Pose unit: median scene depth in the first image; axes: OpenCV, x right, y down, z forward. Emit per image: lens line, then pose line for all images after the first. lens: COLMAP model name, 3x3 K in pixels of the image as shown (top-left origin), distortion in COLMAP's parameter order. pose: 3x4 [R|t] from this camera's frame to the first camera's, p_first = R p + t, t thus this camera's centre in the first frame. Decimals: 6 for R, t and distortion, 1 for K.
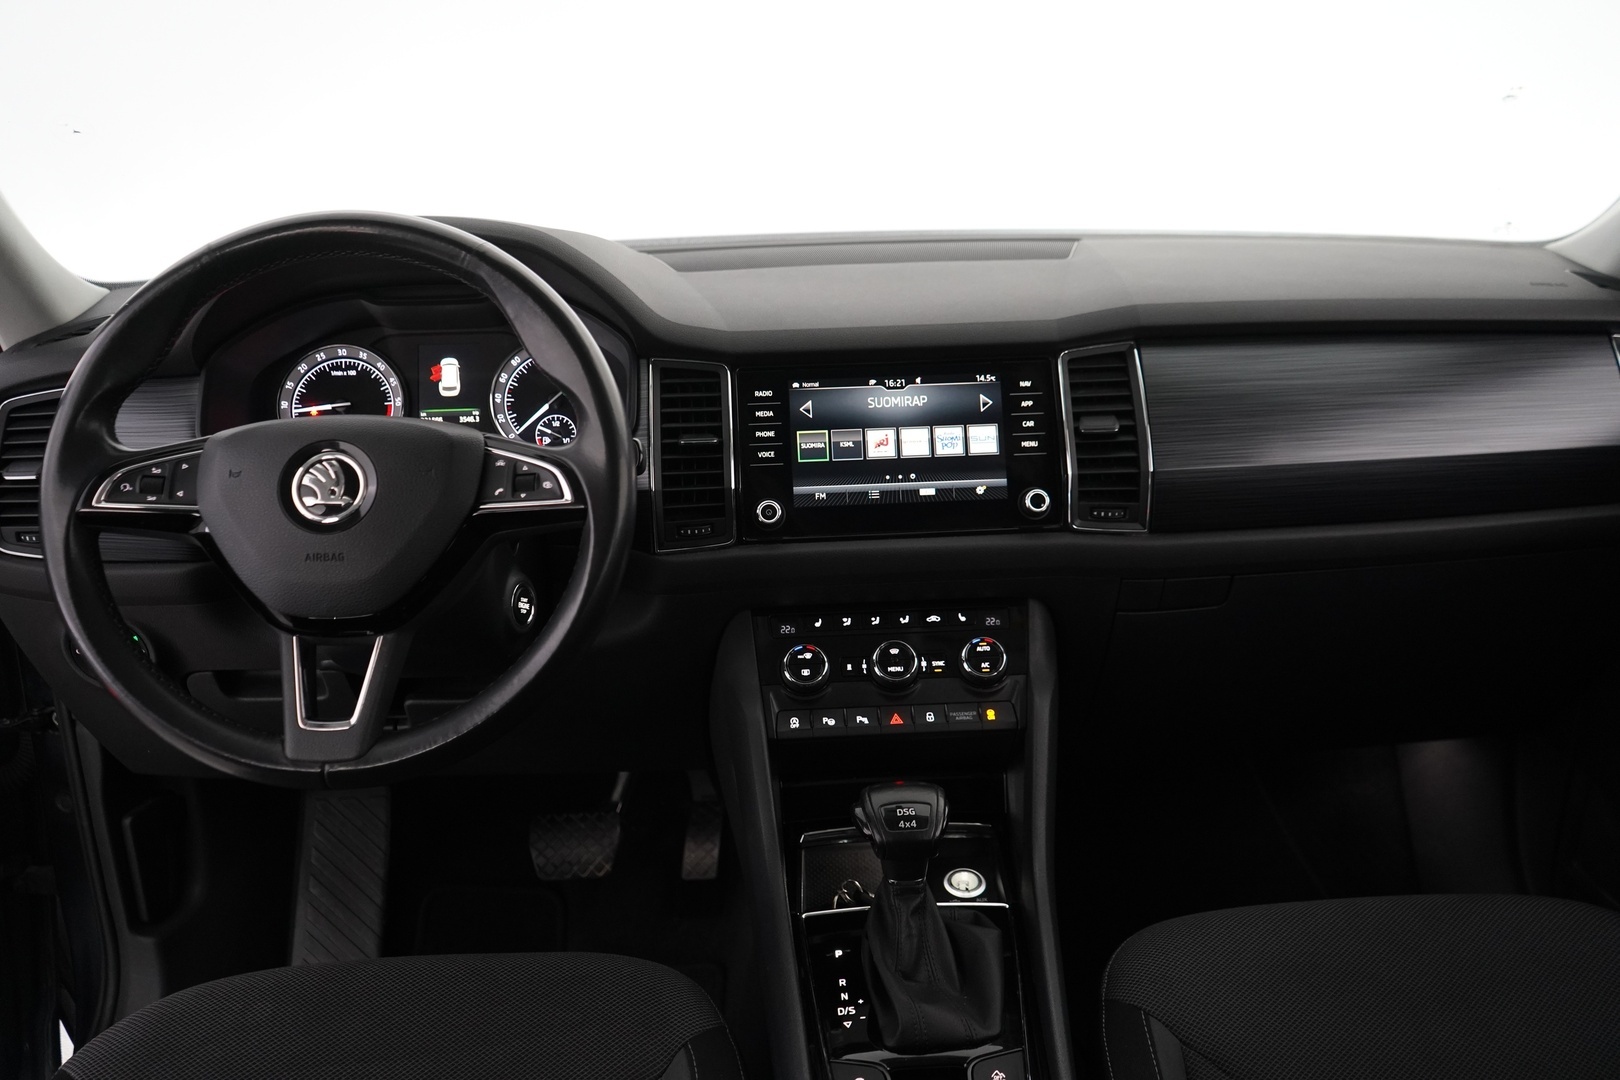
lens RADIAL K [[1335.3, 0, 807.0], [0, 1335.3, 541.7], [0, 0, 1]] dist [0.011437, 0.003487]
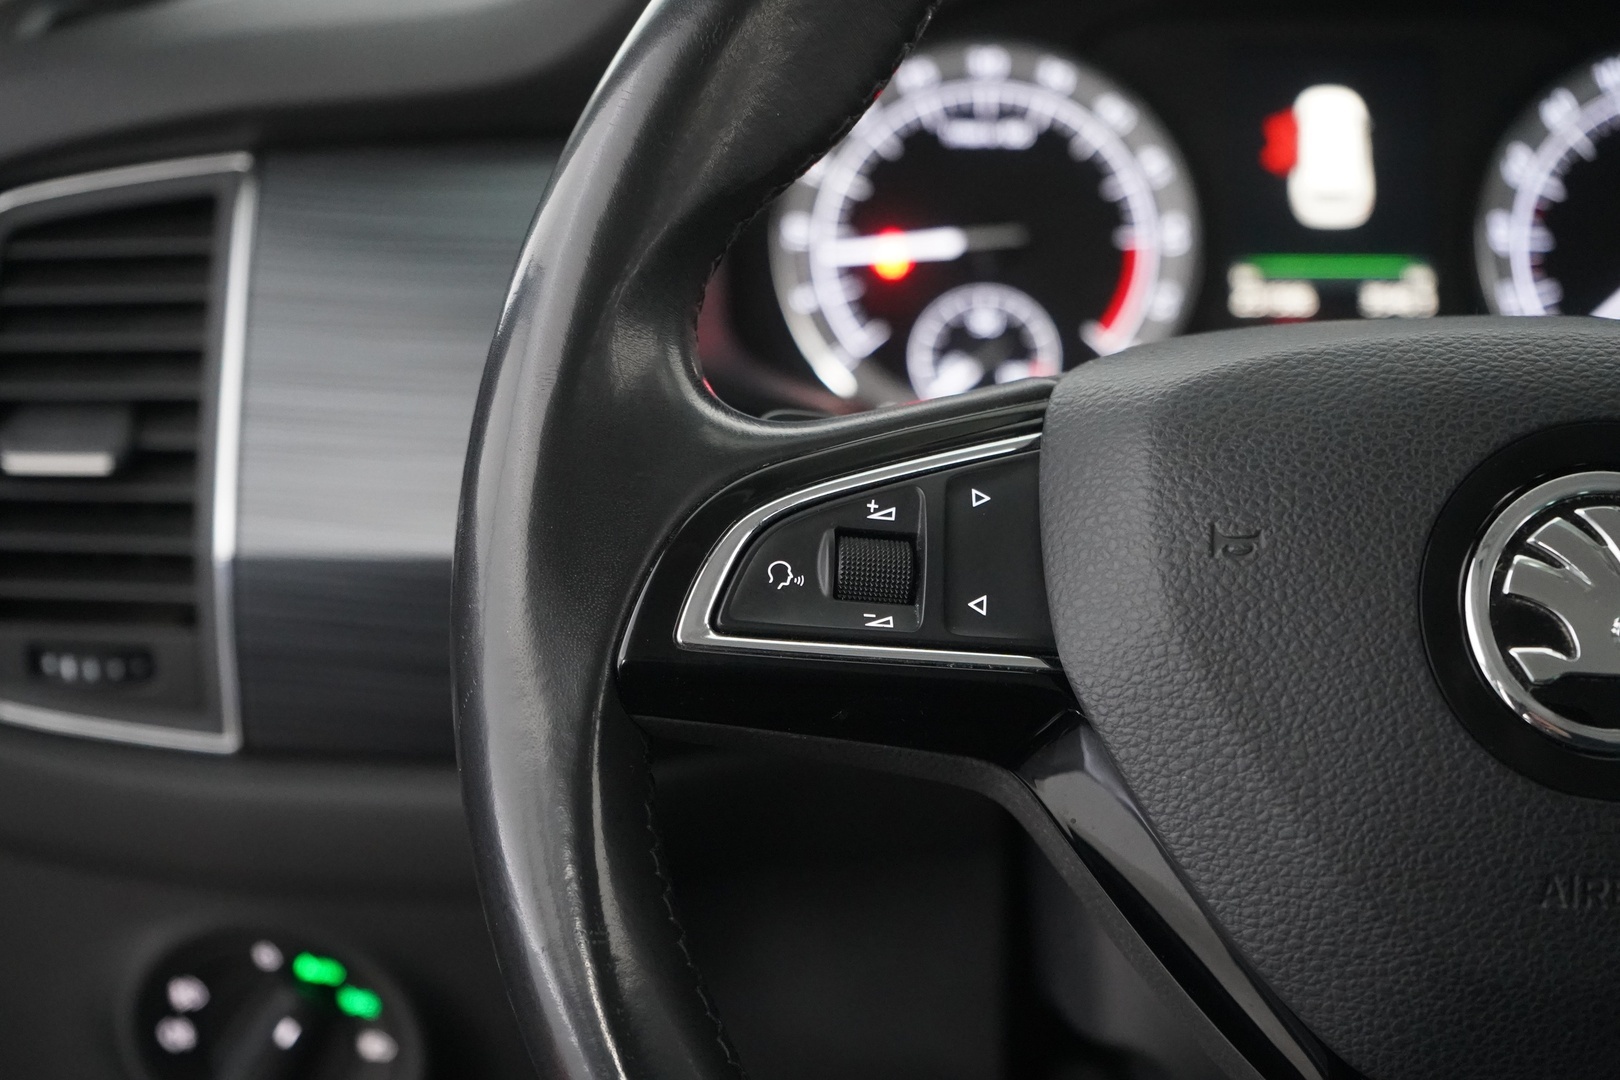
lens RADIAL K [[3184.3, 0, 812.1], [0, 3184.3, 540.3], [0, 0, 1]] dist [-0.017007, 0.000000]
pose [[0.997466, 0.038175, -0.060027, -0.364410], [-0.037784, 0.999257, 0.007647, -0.040863], [0.060275, -0.005360, 0.998167, 0.297610]]
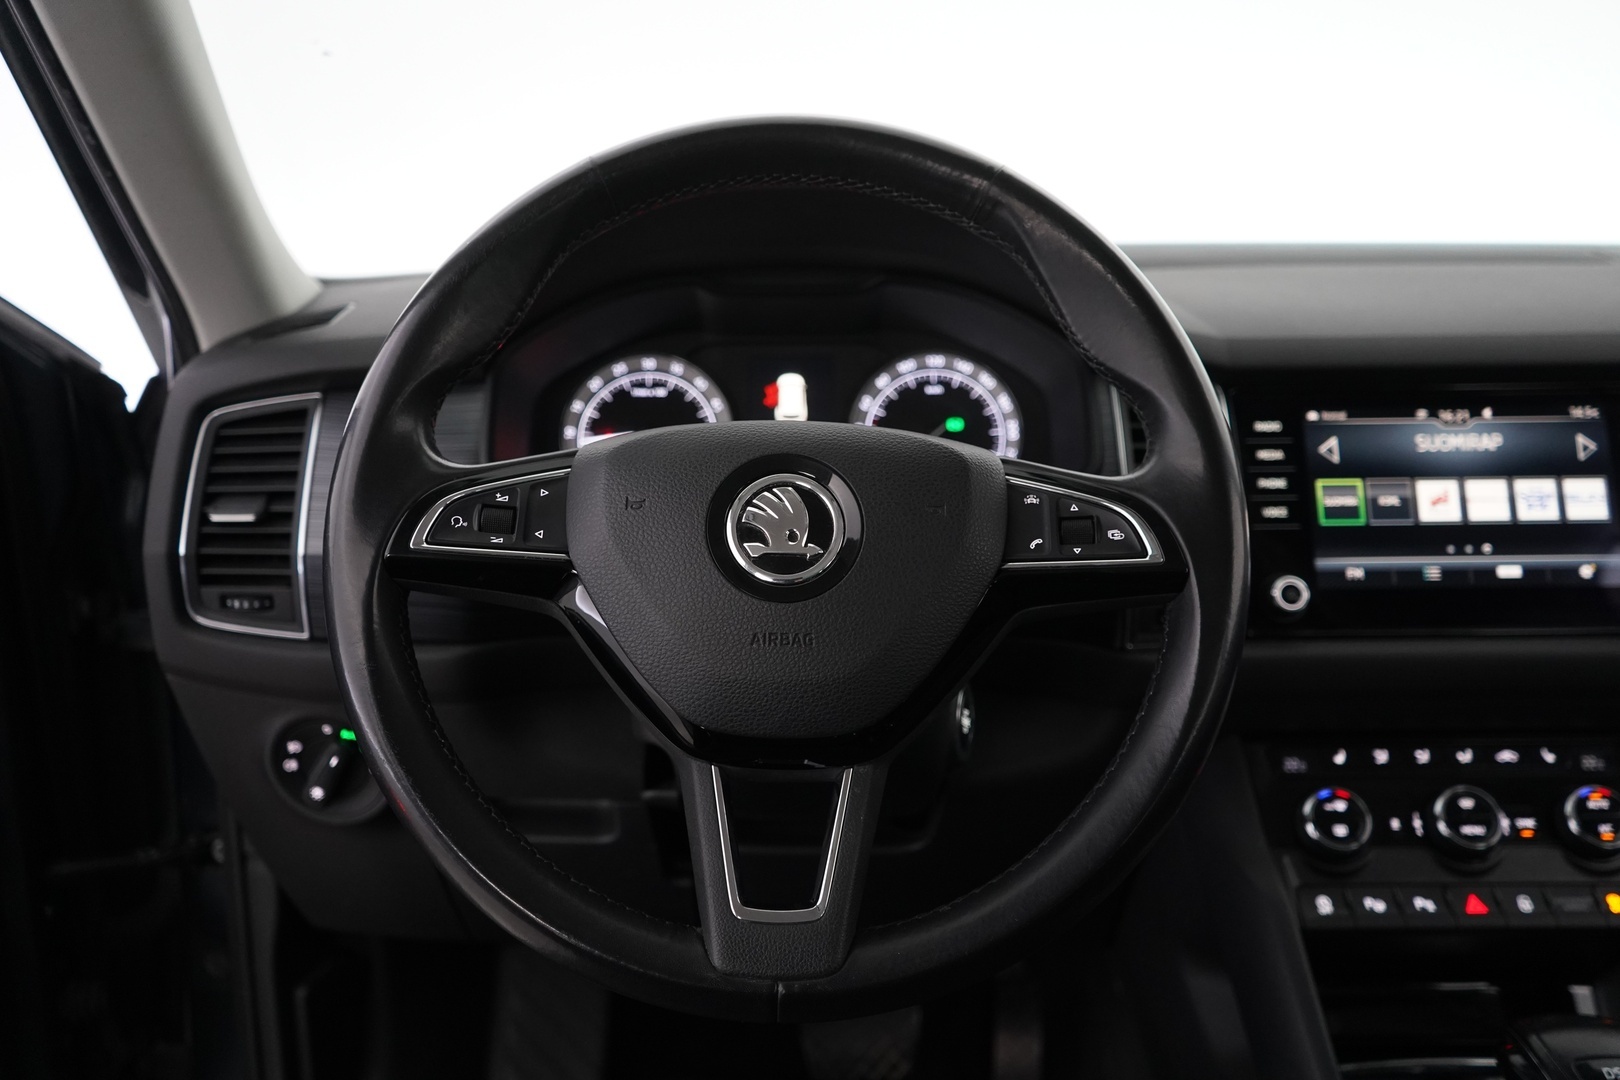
lens RADIAL K [[1371.6, 0, 807.8], [0, 1371.6, 540.8], [0, 0, 1]] dist [0.001812, 0.028396]
pose [[0.999220, 0.025191, -0.030416, -0.251662], [-0.027411, 0.996813, -0.074919, 0.010121], [0.028432, 0.075694, 0.996726, 0.276063]]
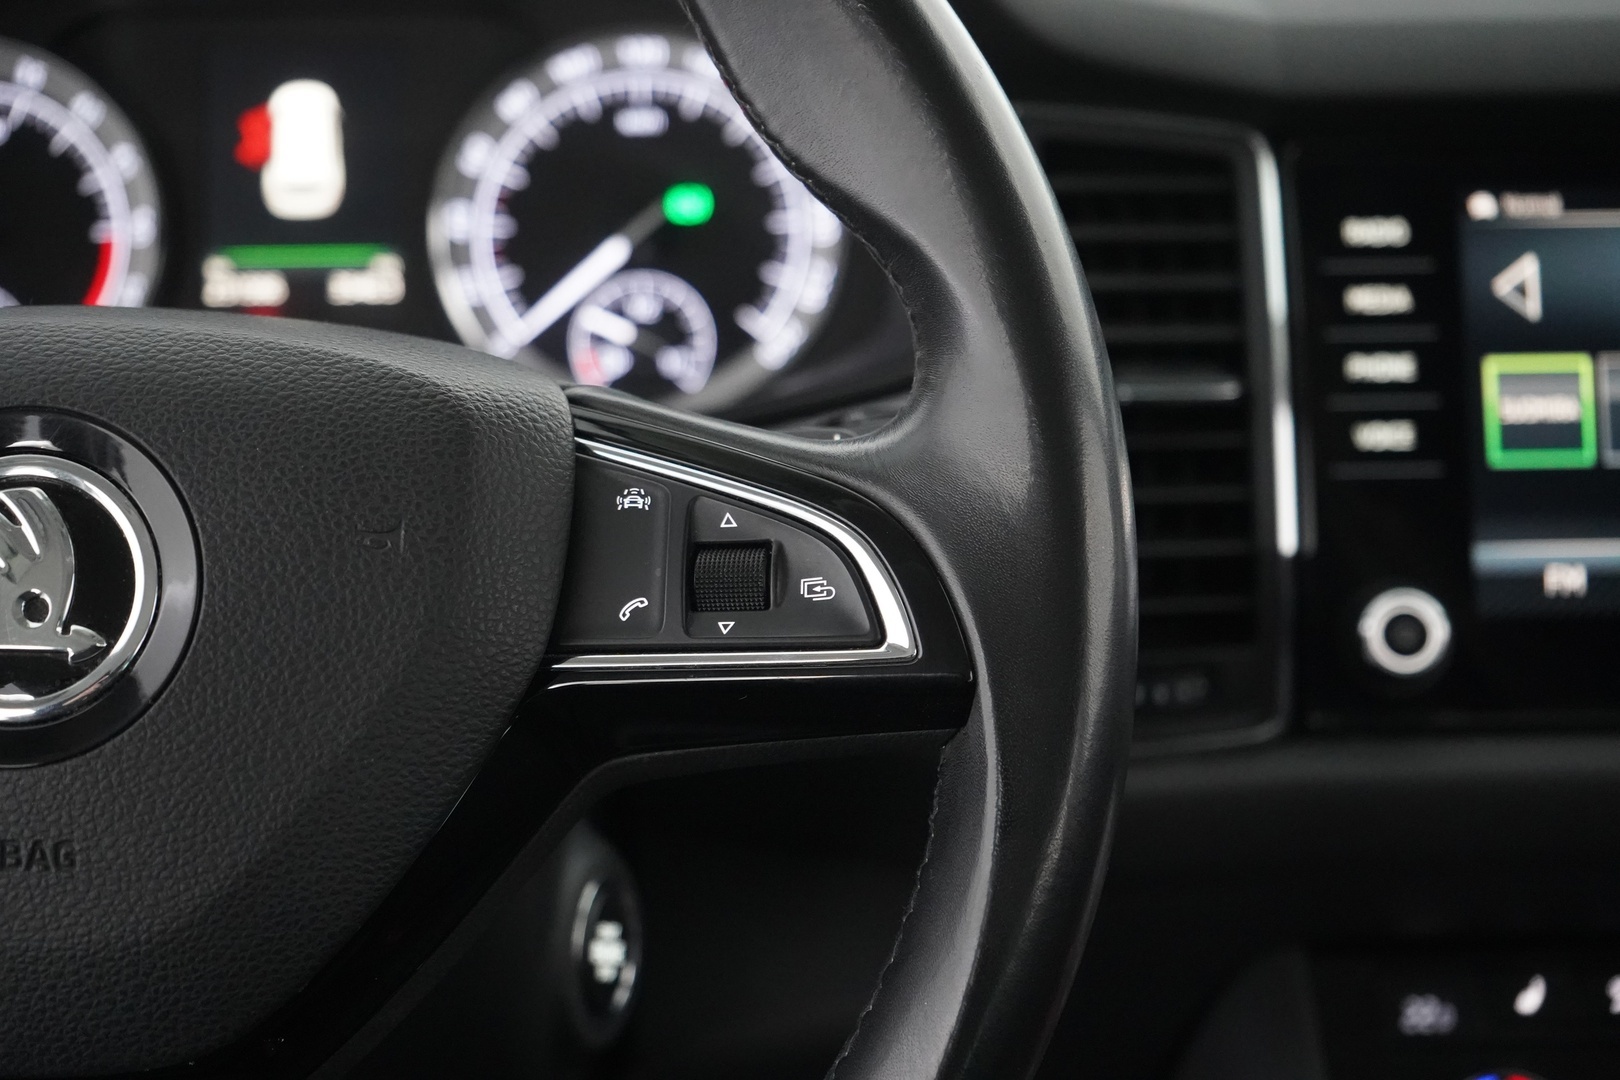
lens RADIAL K [[3184.3, 0, 811.0], [0, 3184.3, 541.9], [0, 0, 1]] dist [-0.017007, 0.000000]
pose [[0.999598, 0.022371, -0.017434, -0.145294], [-0.022182, 0.999693, 0.010999, -0.046361], [0.017675, -0.010608, 0.999788, 0.284027]]
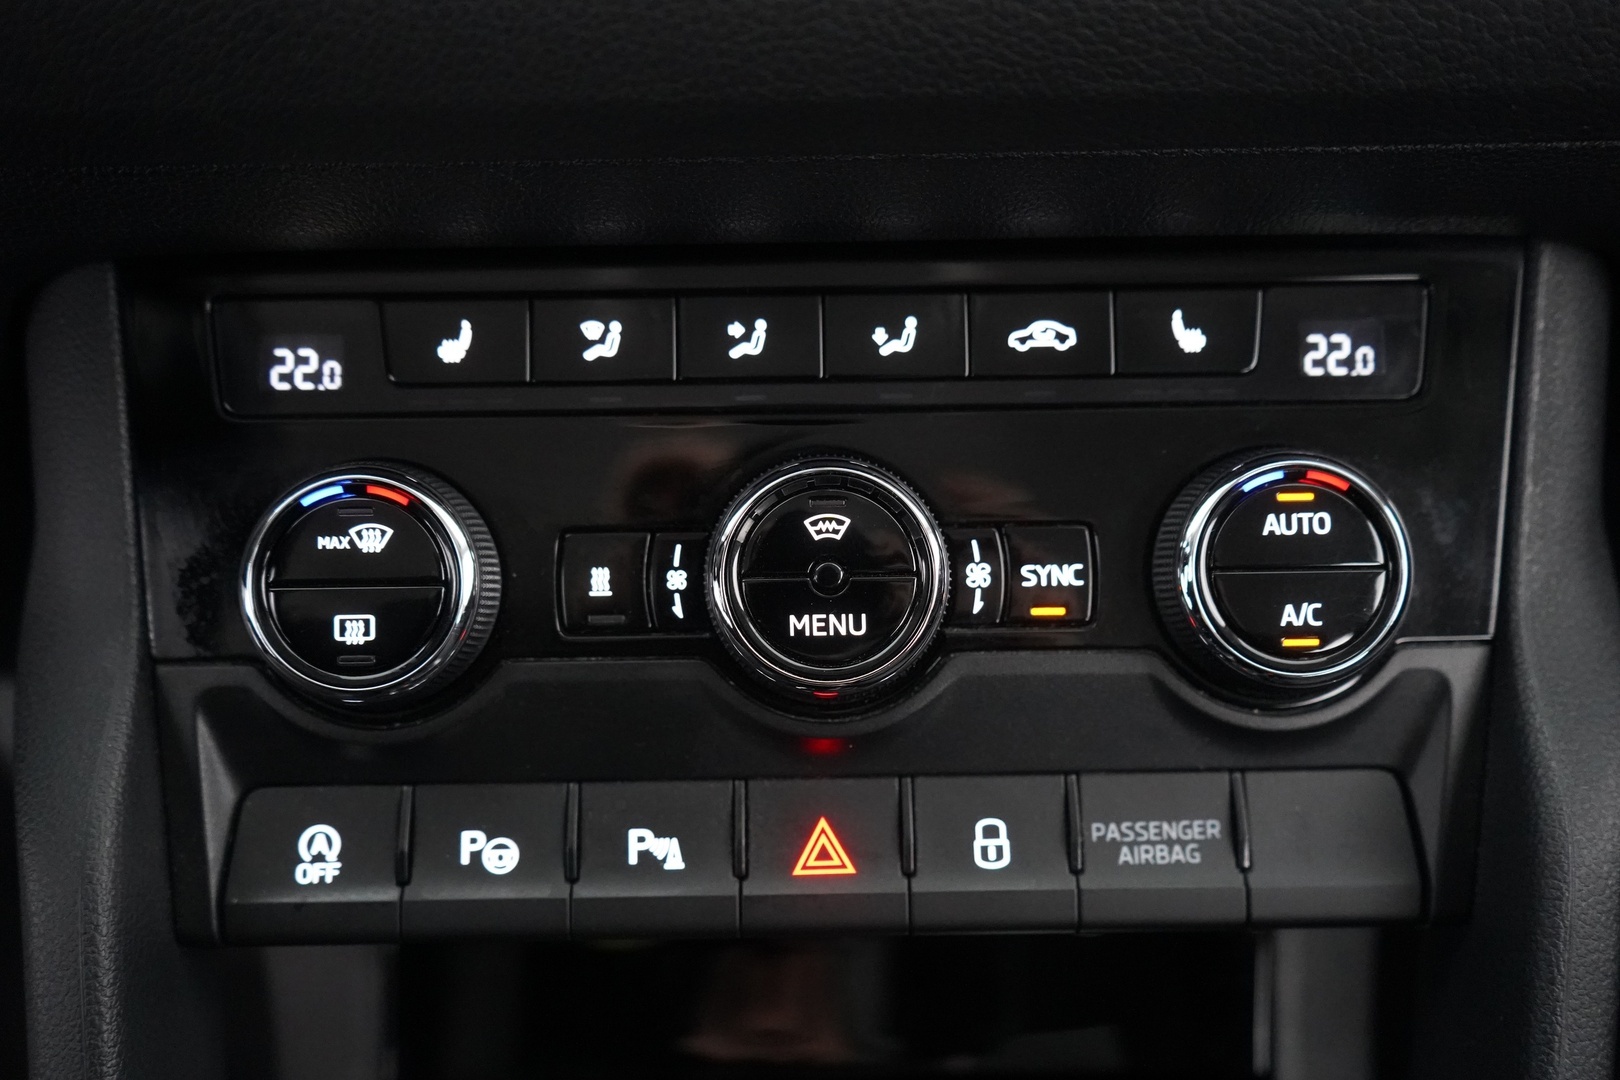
lens RADIAL K [[1510.2, 0, 808.8], [0, 1510.2, 535.2], [0, 0, 1]] dist [-0.012342, 0.000000]
pose [[0.999249, 0.033780, -0.019004, 0.066426], [-0.024977, 0.936145, 0.350725, 0.008190], [0.029638, -0.349987, 0.936286, 0.792398]]
